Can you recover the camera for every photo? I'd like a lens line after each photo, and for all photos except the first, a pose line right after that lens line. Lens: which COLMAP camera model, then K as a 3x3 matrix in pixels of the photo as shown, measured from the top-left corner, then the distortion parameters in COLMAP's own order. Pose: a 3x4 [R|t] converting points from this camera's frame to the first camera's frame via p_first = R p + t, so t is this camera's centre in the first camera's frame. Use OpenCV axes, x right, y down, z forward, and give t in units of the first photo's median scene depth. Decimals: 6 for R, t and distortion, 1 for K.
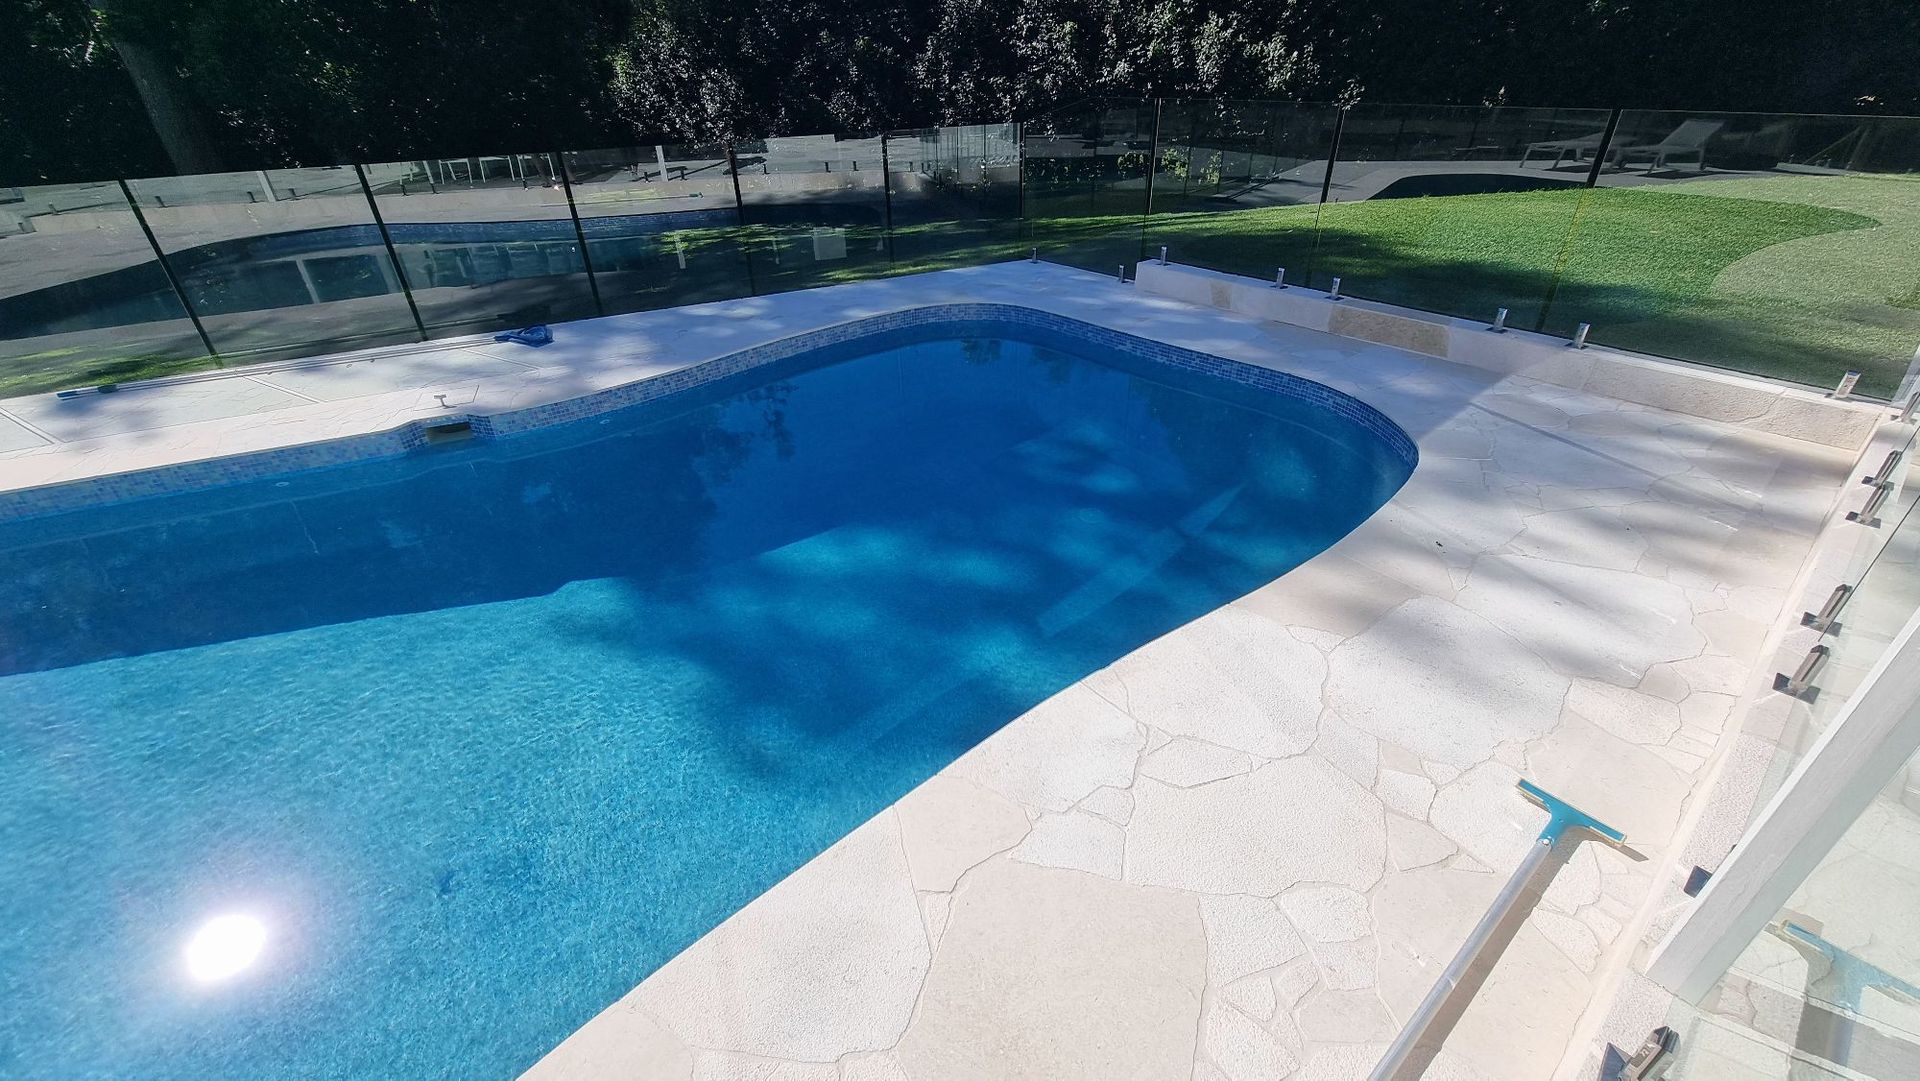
lens RADIAL K [[782.2, 0, 960.0], [0, 782.2, 540.5], [0, 0, 1]] dist [0.000342, -0.000146]
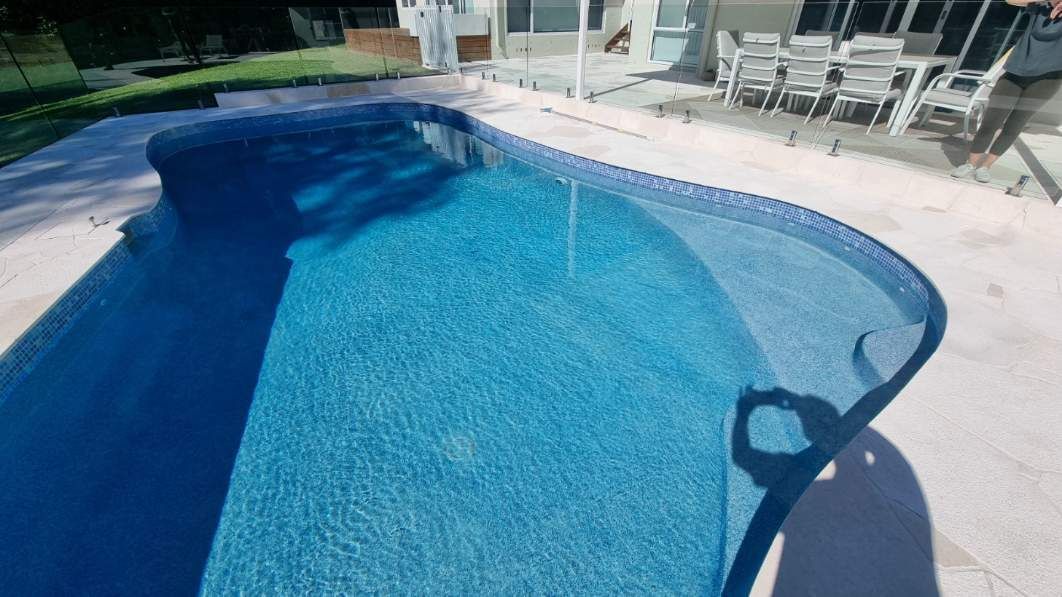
lens RADIAL K [[432.7, 0, 531.0], [0, 432.7, 298.5], [0, 0, 1]] dist [0.000342, -0.000146]
pose [[-0.110924, -0.512117, 0.851723, -1.312140], [0.523883, 0.698142, 0.488001, -0.066665], [-0.844537, 0.500335, 0.190849, 0.286953]]
